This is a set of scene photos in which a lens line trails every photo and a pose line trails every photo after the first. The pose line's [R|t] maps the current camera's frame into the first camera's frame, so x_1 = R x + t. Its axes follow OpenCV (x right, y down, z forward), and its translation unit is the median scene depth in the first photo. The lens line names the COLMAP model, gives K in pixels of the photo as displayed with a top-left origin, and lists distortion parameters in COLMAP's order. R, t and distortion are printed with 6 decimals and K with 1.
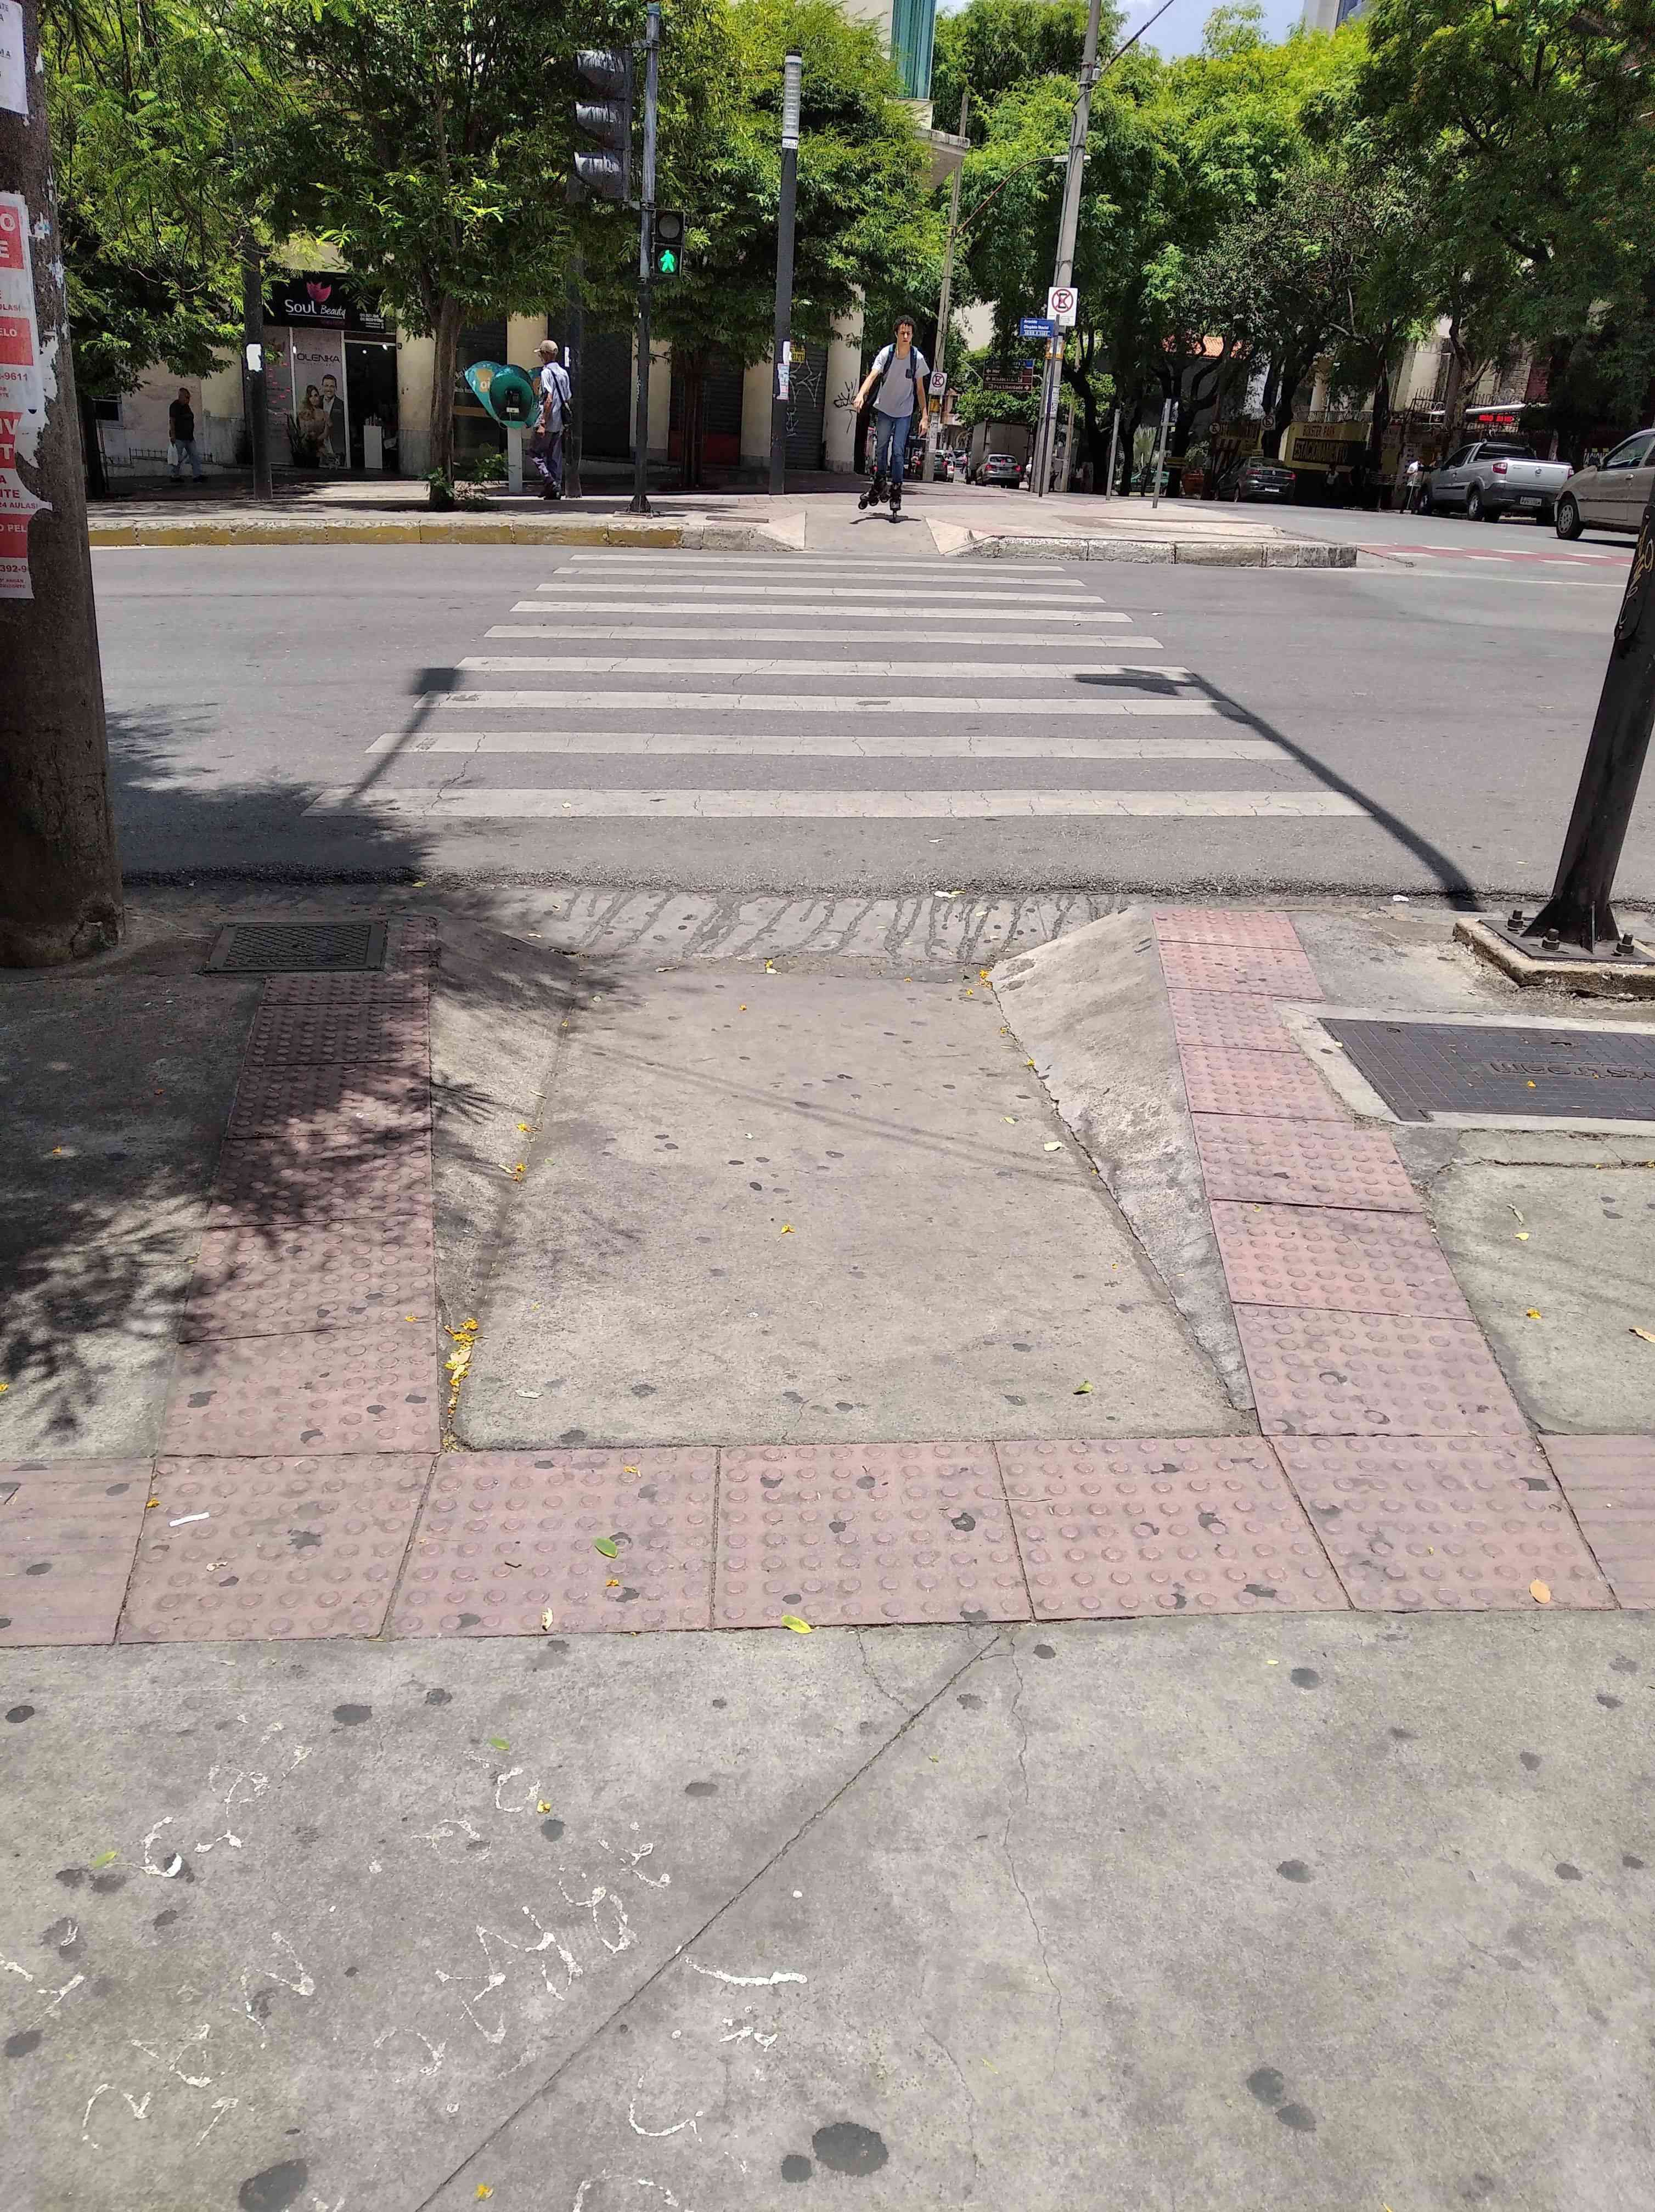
lens RADIAL K [[1685.8, 0, 832.4], [0, 1685.8, 1128.2], [0, 0, 1]] dist [0.087822, -0.161525]
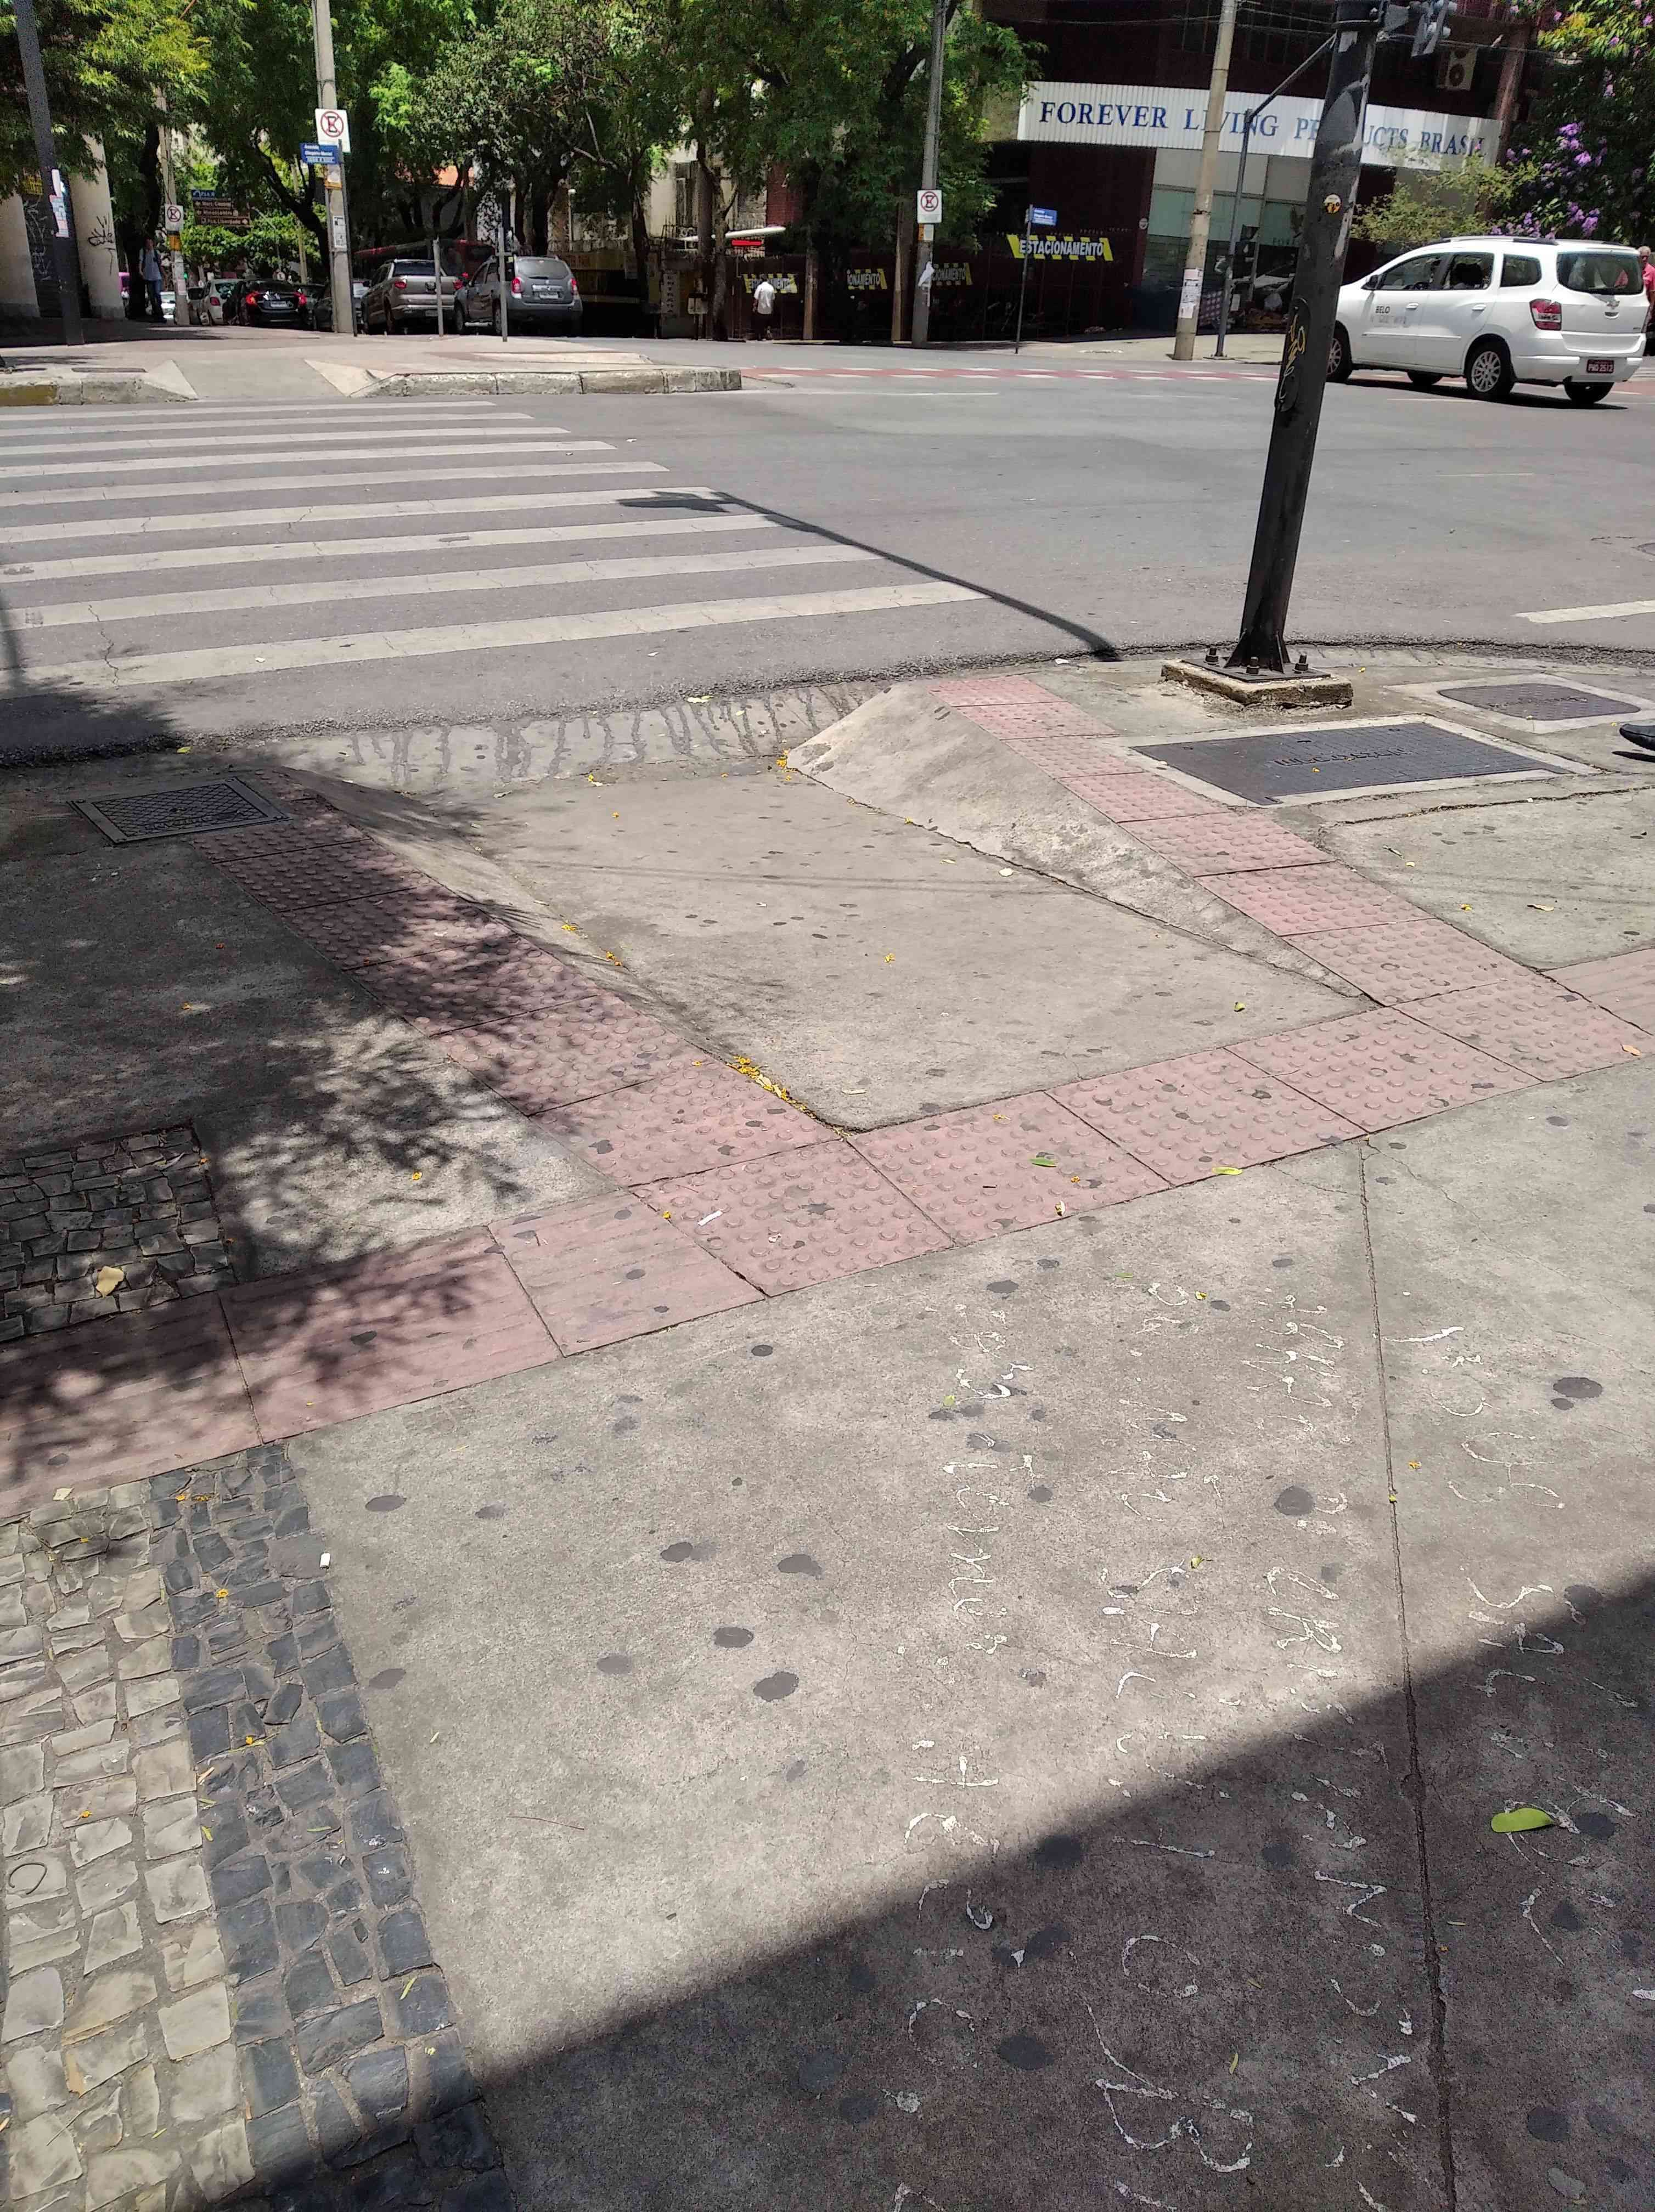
lens RADIAL K [[1716.5, 0, 827.5], [0, 1716.5, 1106.0], [0, 0, 1]] dist [0.080966, -0.167657]
pose [[0.915566, -0.195825, 0.351270, -0.449377], [0.172911, 0.980268, 0.095795, 0.035085], [-0.363098, -0.026969, 0.931361, -0.079782]]
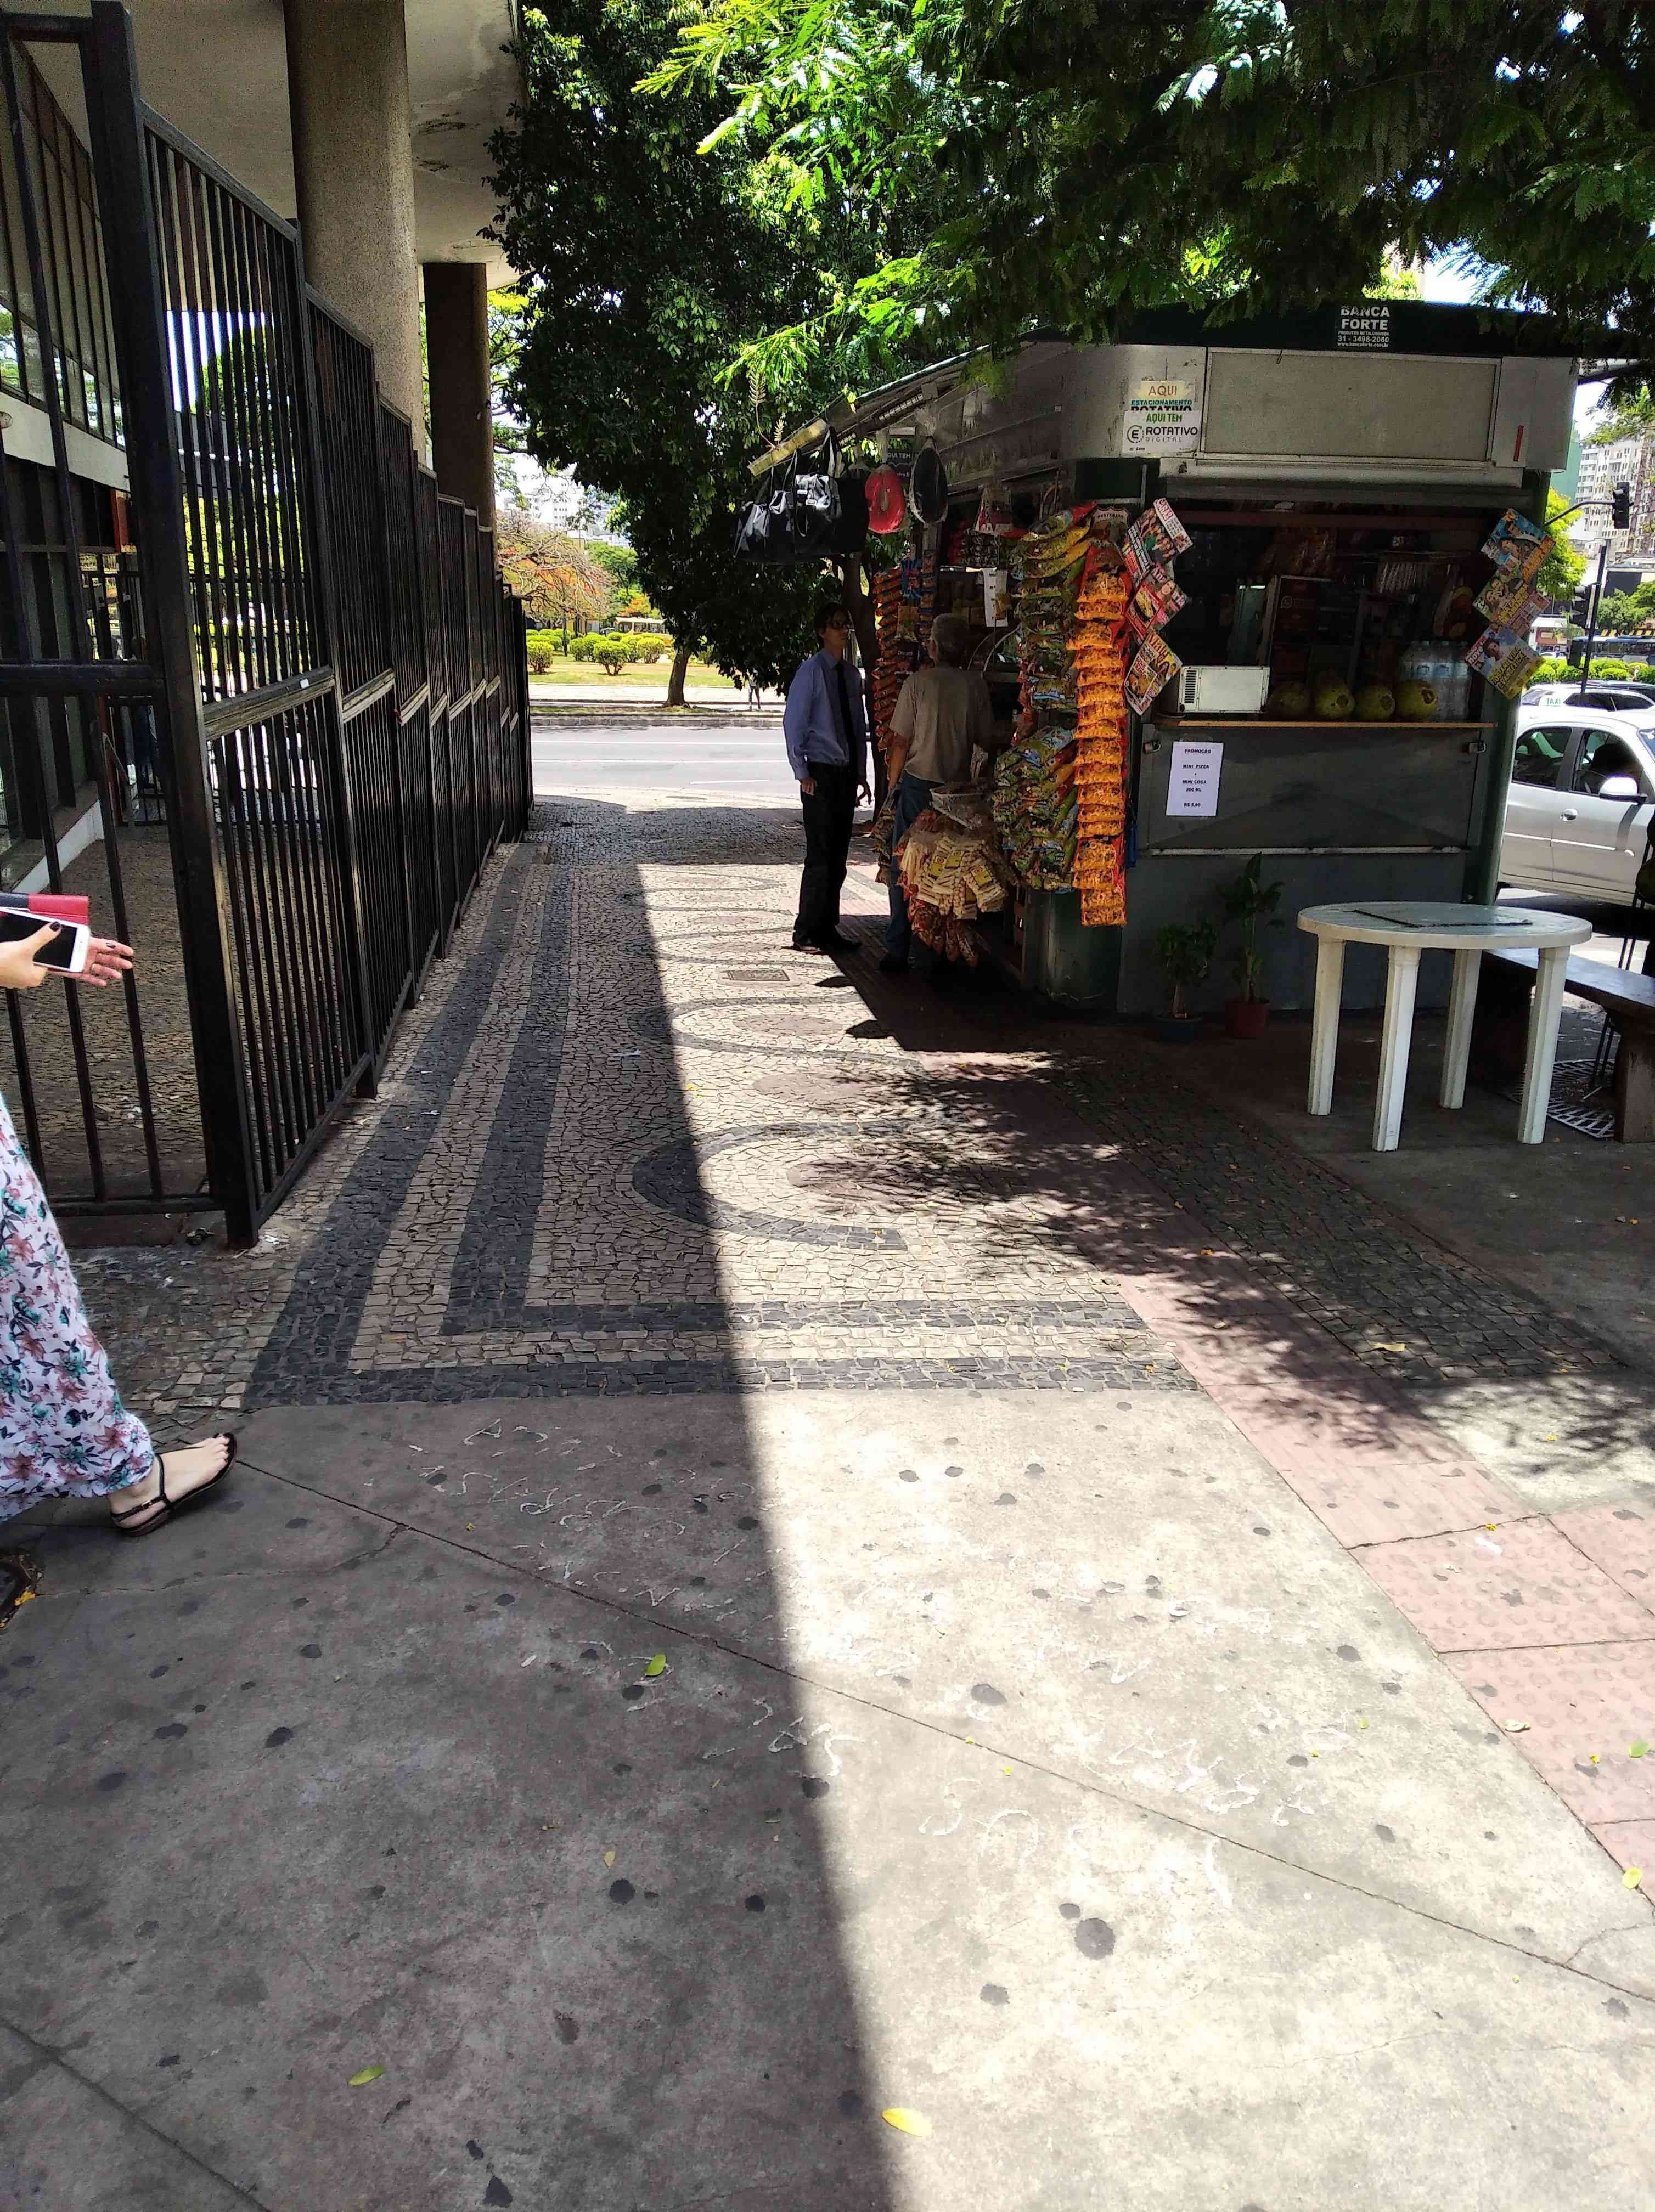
lens RADIAL K [[1681.6, 0, 827.5], [0, 1681.6, 1106.0], [0, 0, 1]] dist [0.002057, 0.001038]
pose [[0.085562, 0.233964, -0.968473, 0.461046], [-0.398624, 0.898887, 0.181936, -0.062140], [0.913115, 0.370490, 0.170174, 0.136574]]
